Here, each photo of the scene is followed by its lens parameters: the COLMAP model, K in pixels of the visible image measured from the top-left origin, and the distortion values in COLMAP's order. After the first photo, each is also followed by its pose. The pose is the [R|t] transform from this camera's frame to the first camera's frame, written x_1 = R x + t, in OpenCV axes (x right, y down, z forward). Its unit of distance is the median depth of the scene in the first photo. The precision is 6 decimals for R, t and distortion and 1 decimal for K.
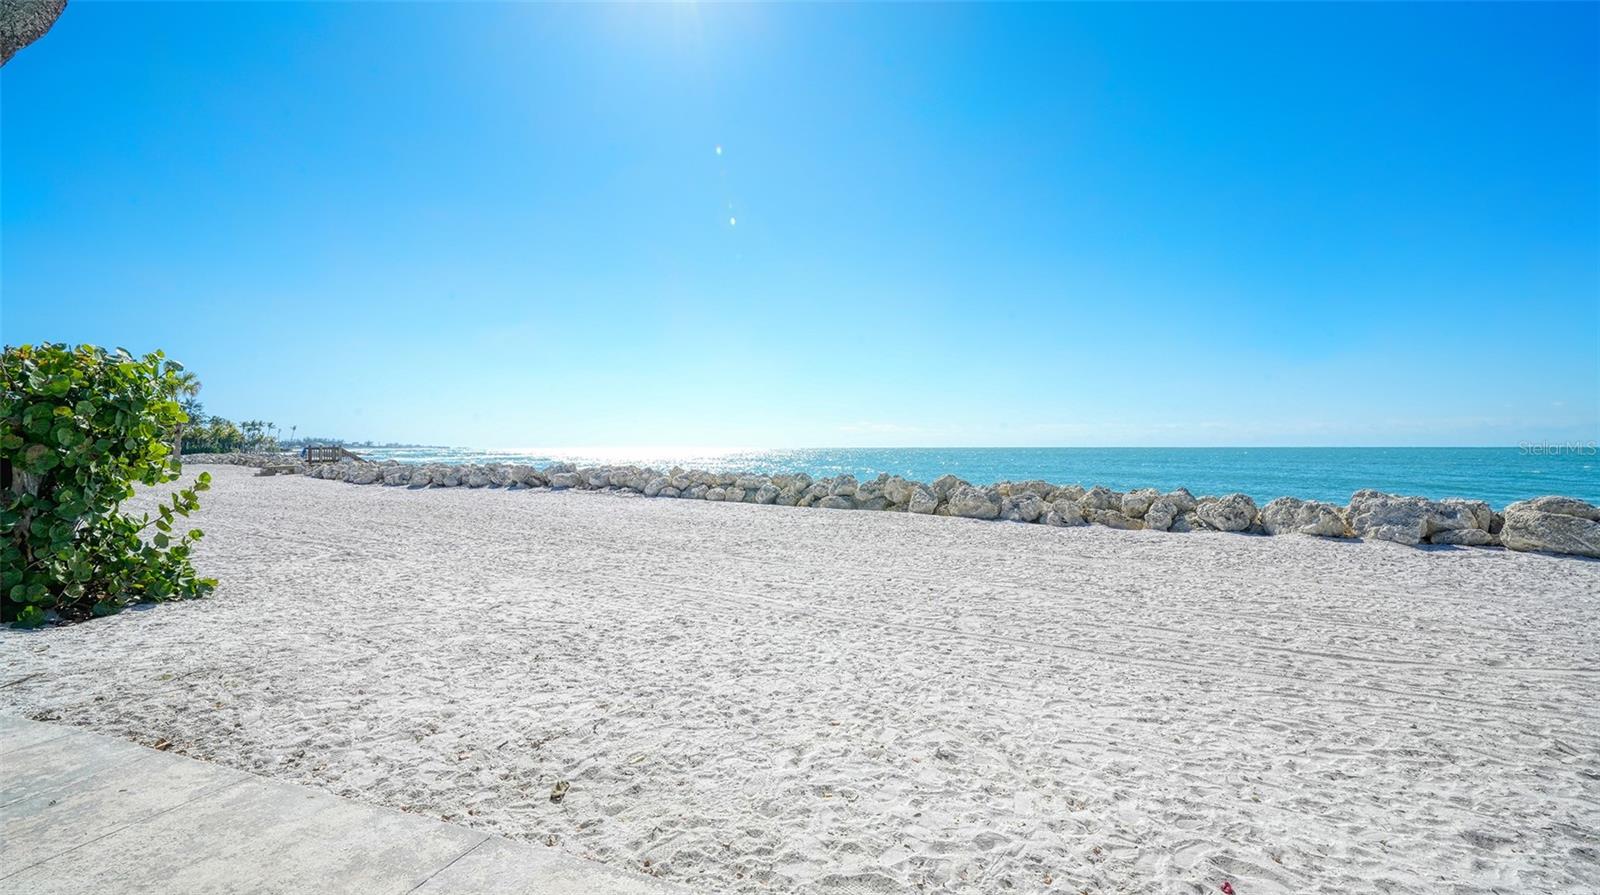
lens RADIAL K [[714.8, 0, 796.1], [0, 714.8, 438.0], [0, 0, 1]] dist [0.000655, -0.000434]
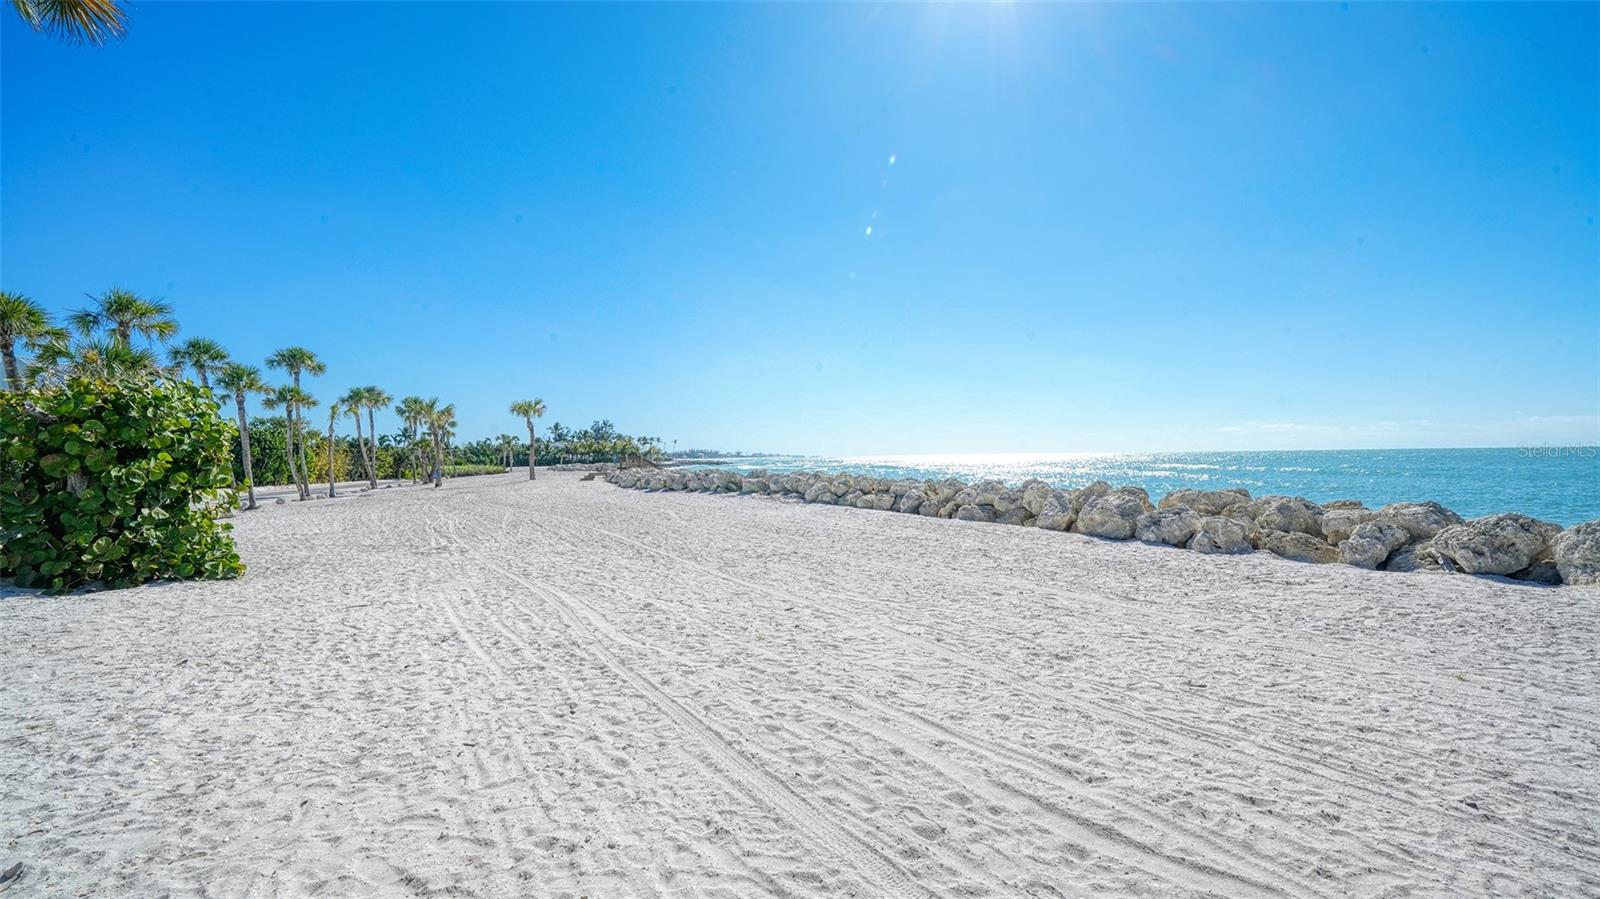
lens RADIAL K [[714.8, 0, 811.0], [0, 714.8, 459.0], [0, 0, 1]] dist [0.000655, -0.000434]
pose [[0.899181, -0.010644, -0.437448, 0.290074], [0.019606, 0.999680, 0.015975, 0.009377], [0.437138, -0.022941, 0.899102, 0.166435]]
